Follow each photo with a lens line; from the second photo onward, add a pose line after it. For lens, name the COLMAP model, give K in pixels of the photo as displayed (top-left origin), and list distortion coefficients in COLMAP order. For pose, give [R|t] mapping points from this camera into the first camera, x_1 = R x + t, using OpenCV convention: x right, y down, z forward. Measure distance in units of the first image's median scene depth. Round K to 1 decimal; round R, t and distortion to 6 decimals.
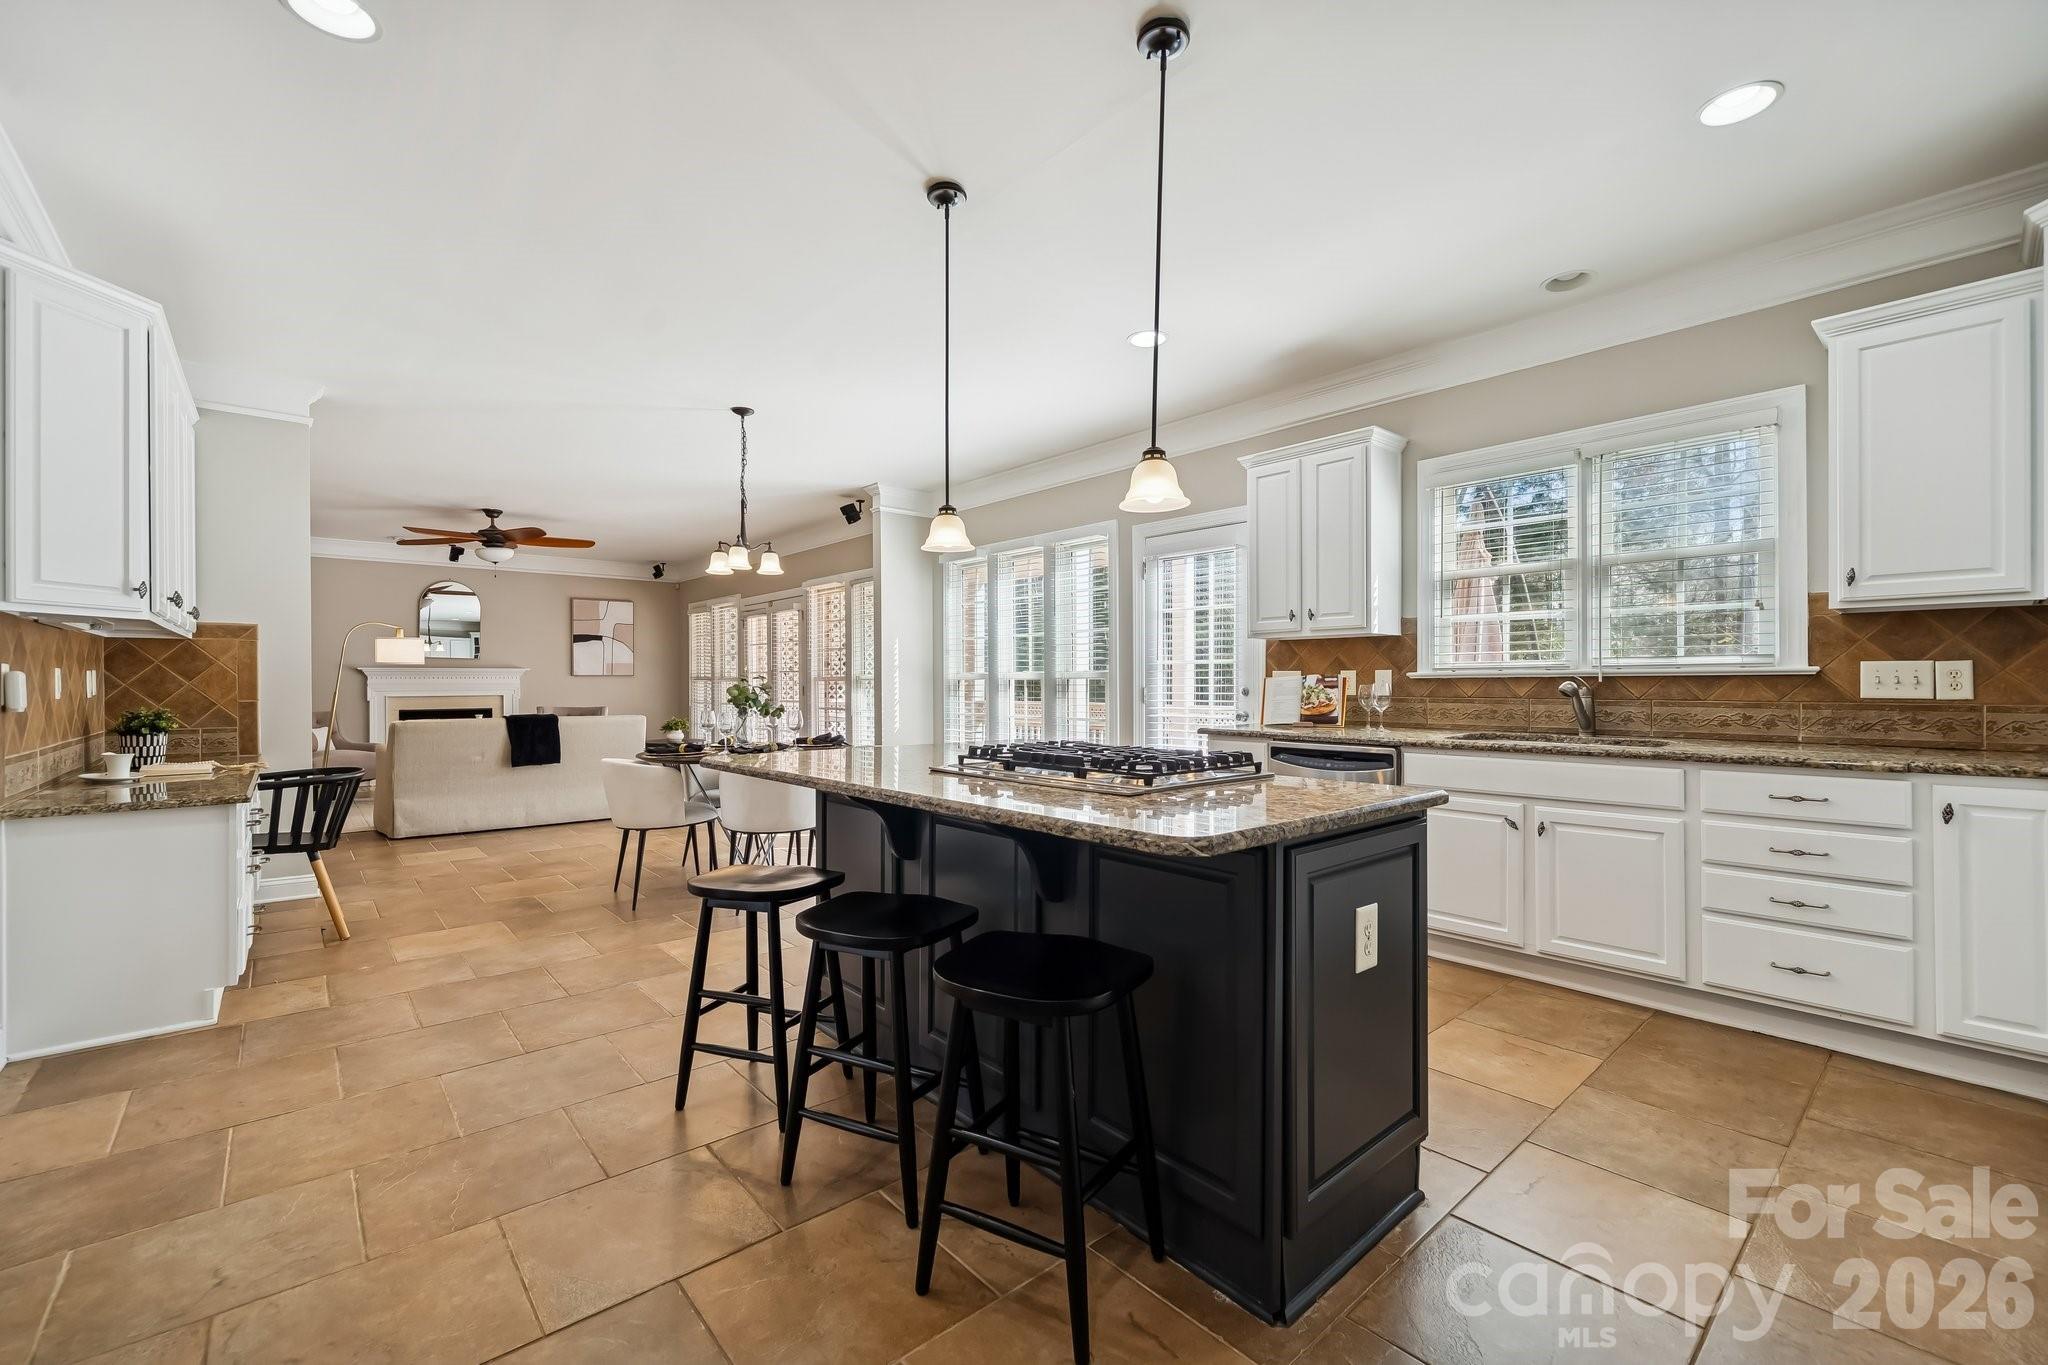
lens RADIAL K [[845.1, 0, 1024.4], [0, 845.1, 677.8], [0, 0, 1]] dist [0.003899, -0.000161]
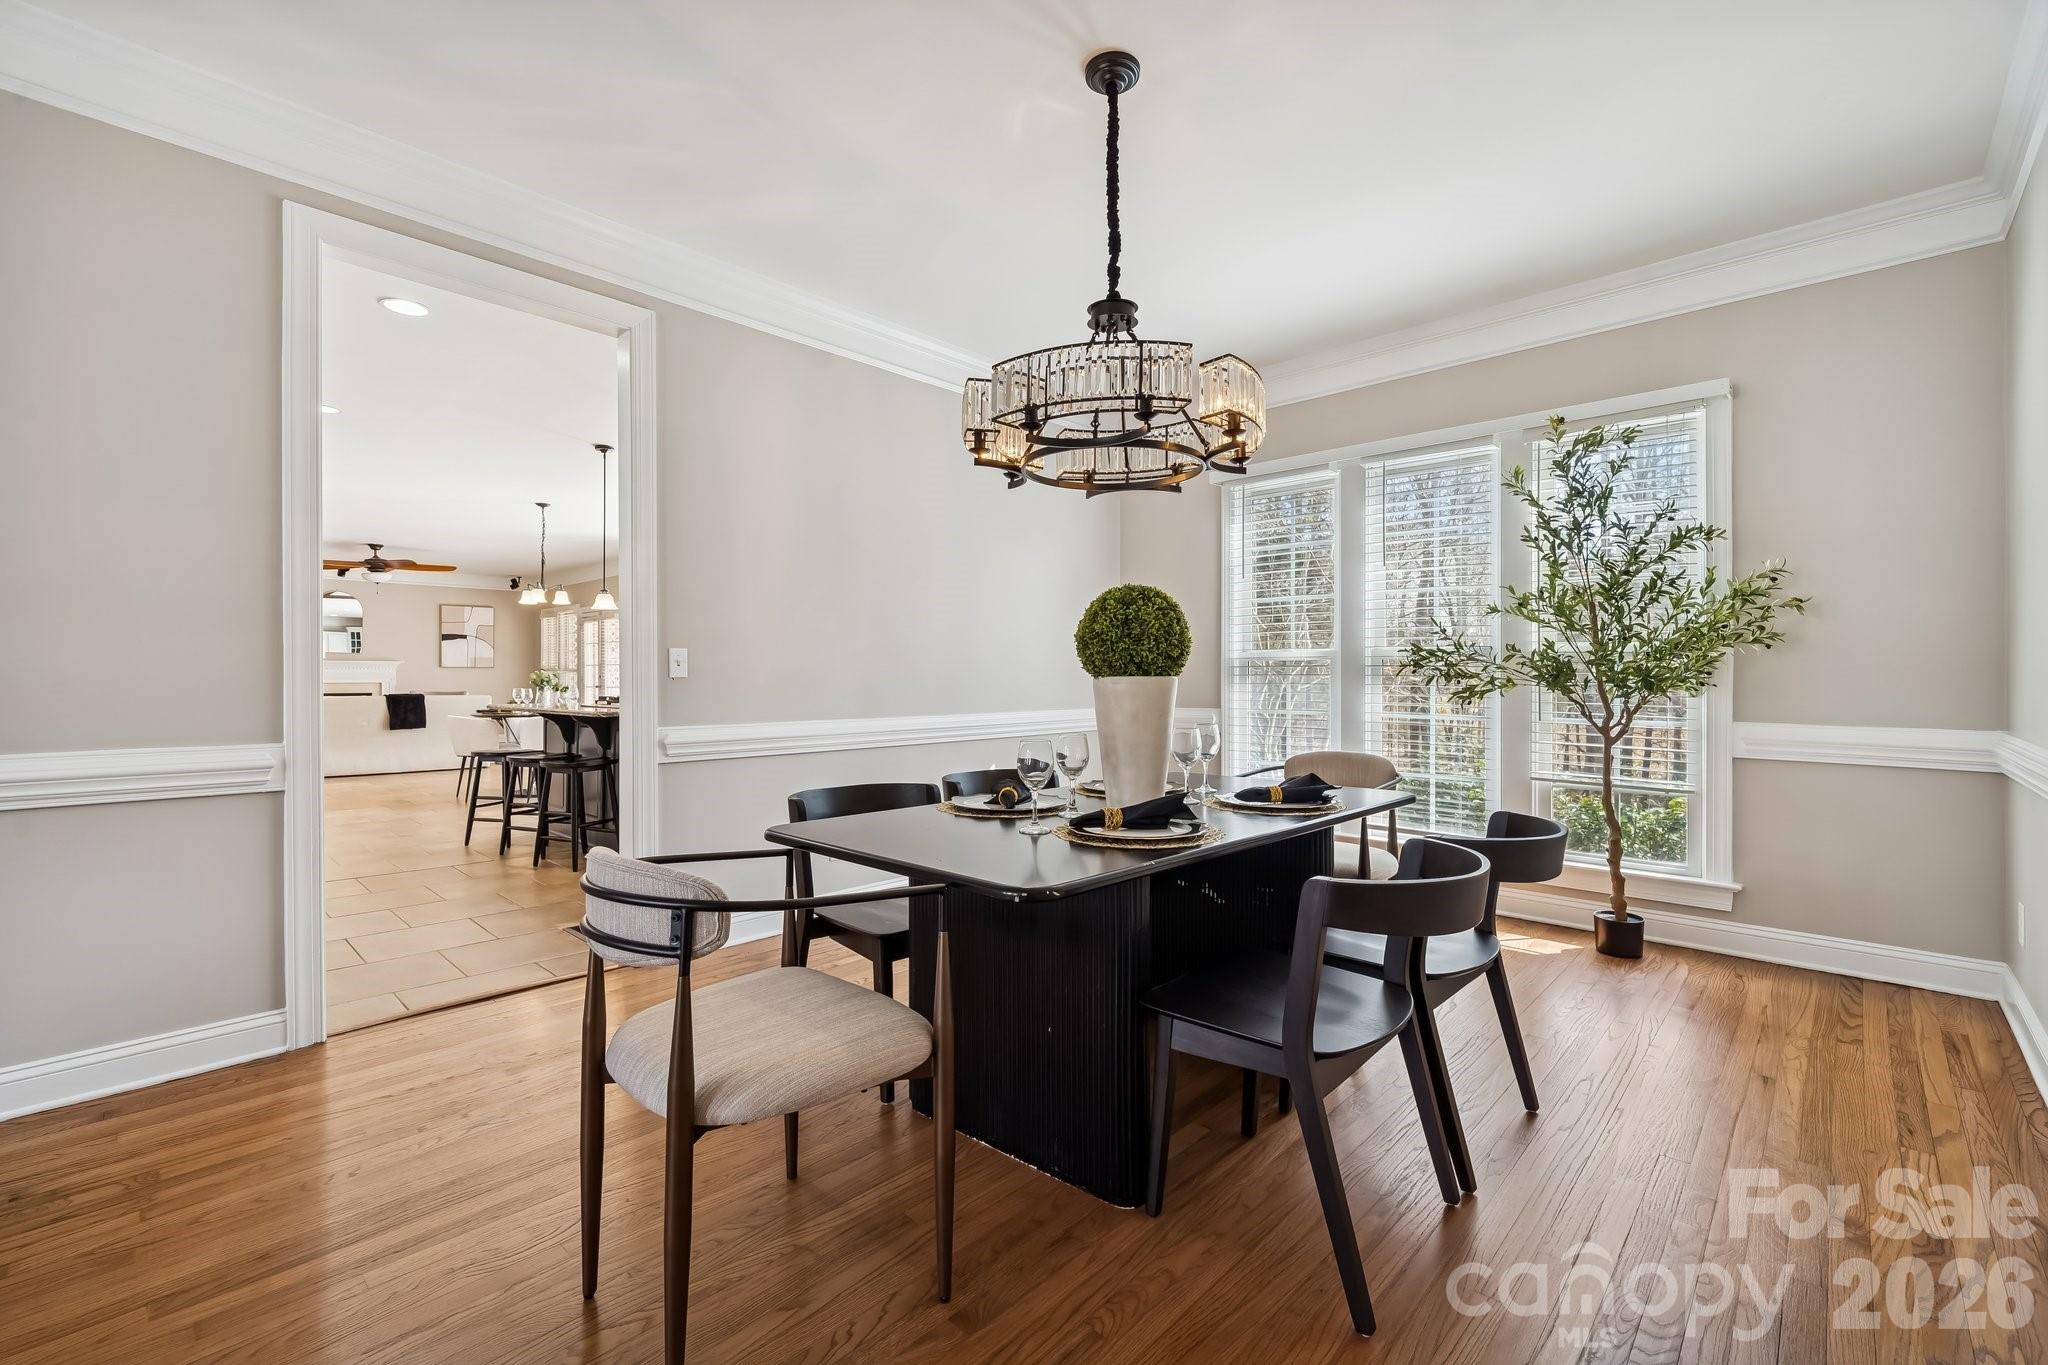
lens RADIAL K [[875.6, 0, 1027.9], [0, 875.6, 673.8], [0, 0, 1]] dist [0.001540, 0.000257]
pose [[0.996164, 0.005033, 0.087358, 0.291666], [-0.005062, 0.999987, 0.000102, 0.003572], [-0.087356, -0.000544, 0.996177, -0.491517]]
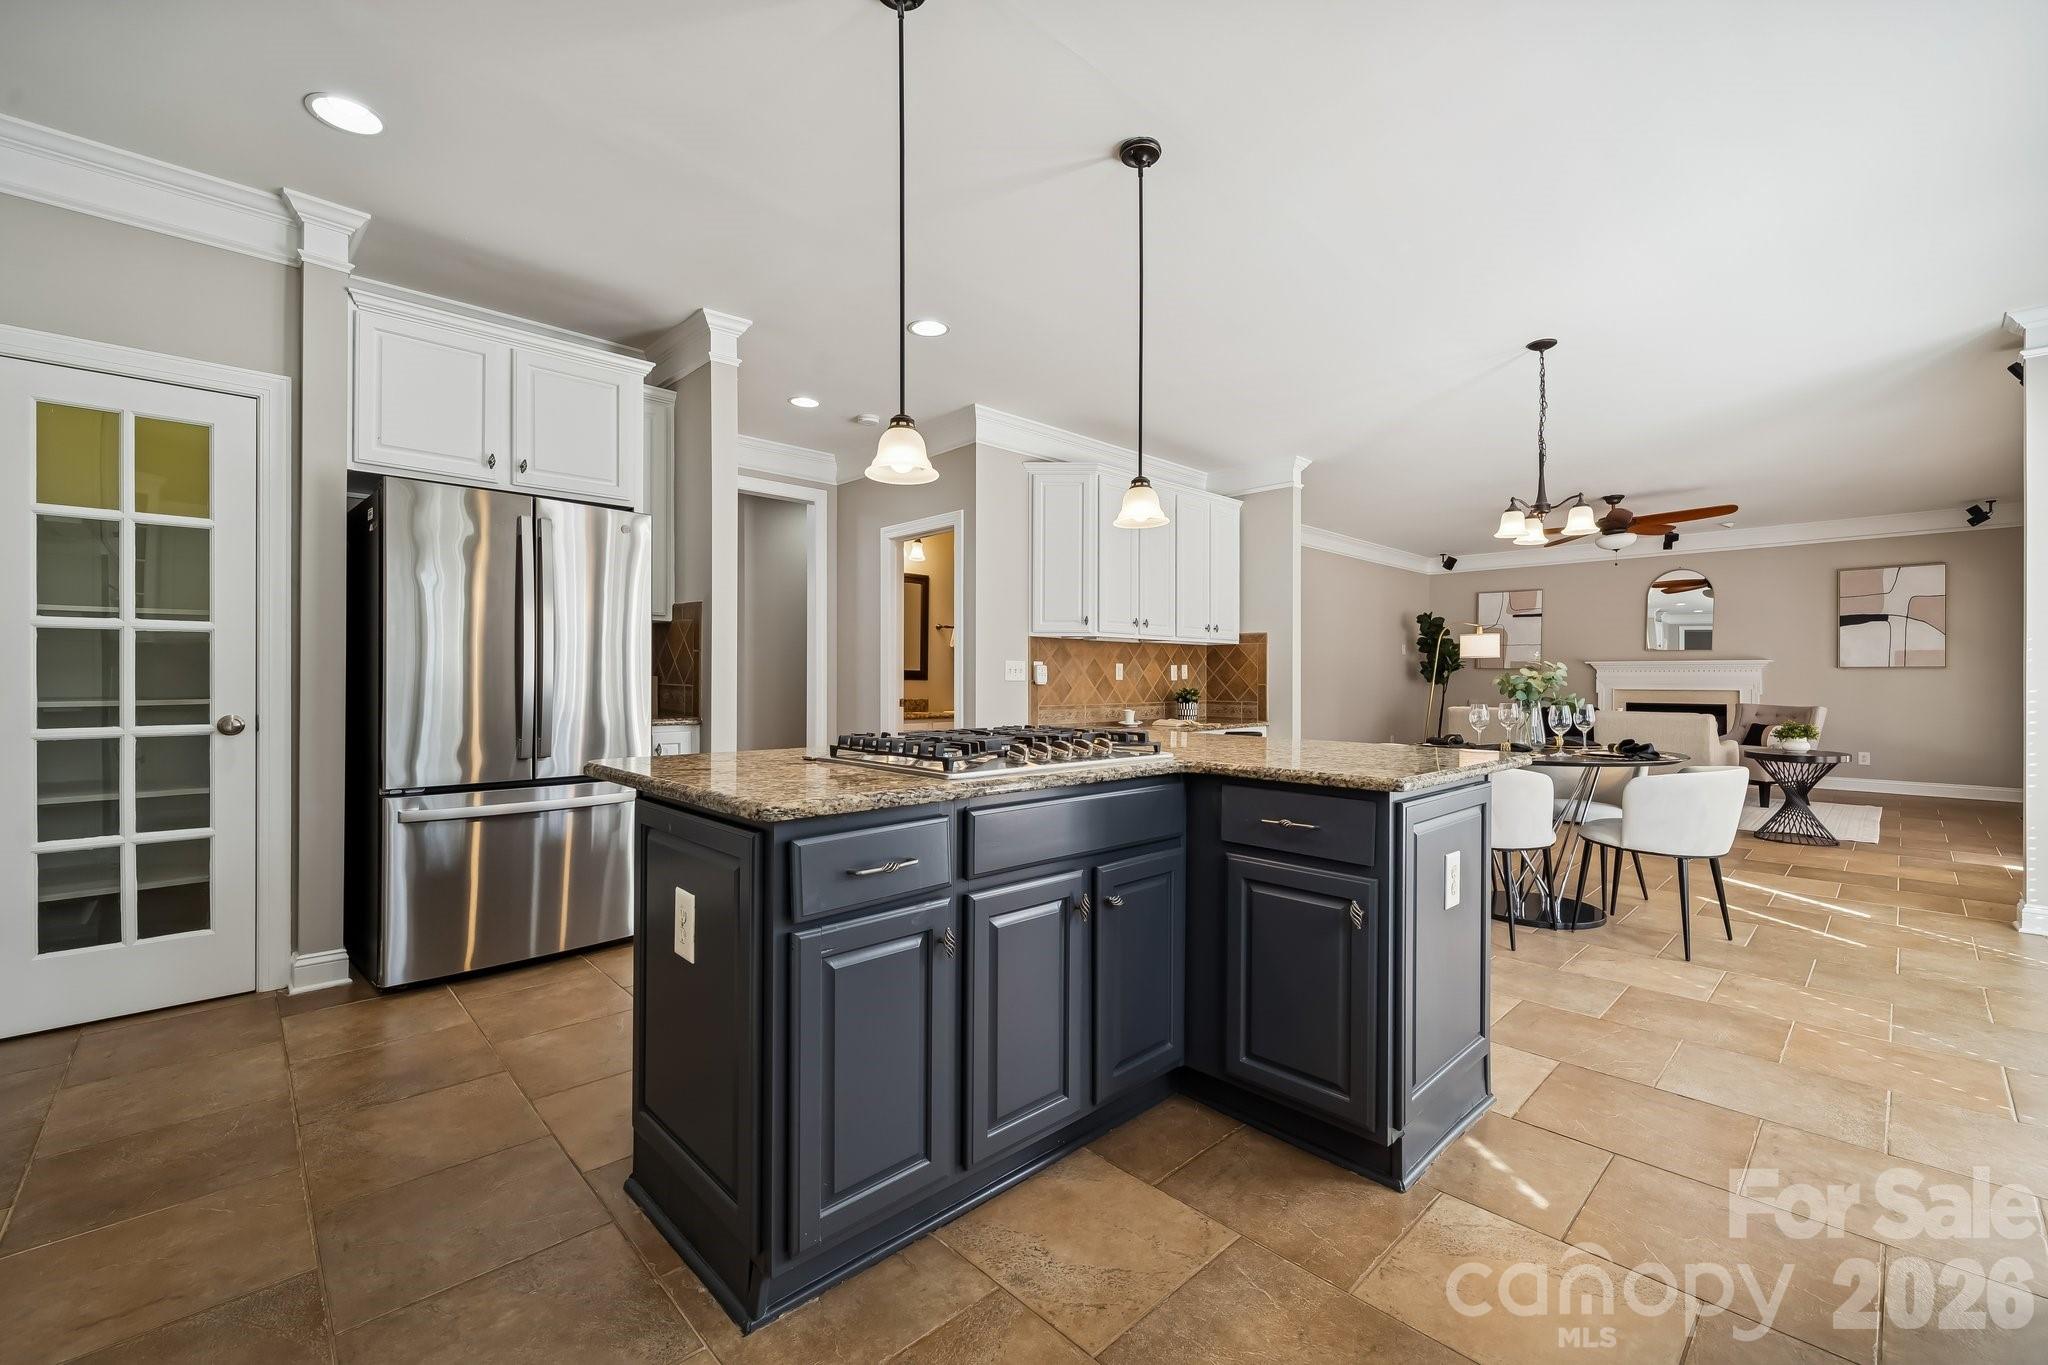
lens RADIAL K [[845.1, 0, 1044.0], [0, 845.1, 681.4], [0, 0, 1]] dist [0.003899, -0.000161]
pose [[0.057135, 0.008630, -0.998329, 0.301349], [-0.000286, 0.999963, 0.008628, 0.005096], [0.998366, -0.000208, 0.057135, 0.296803]]
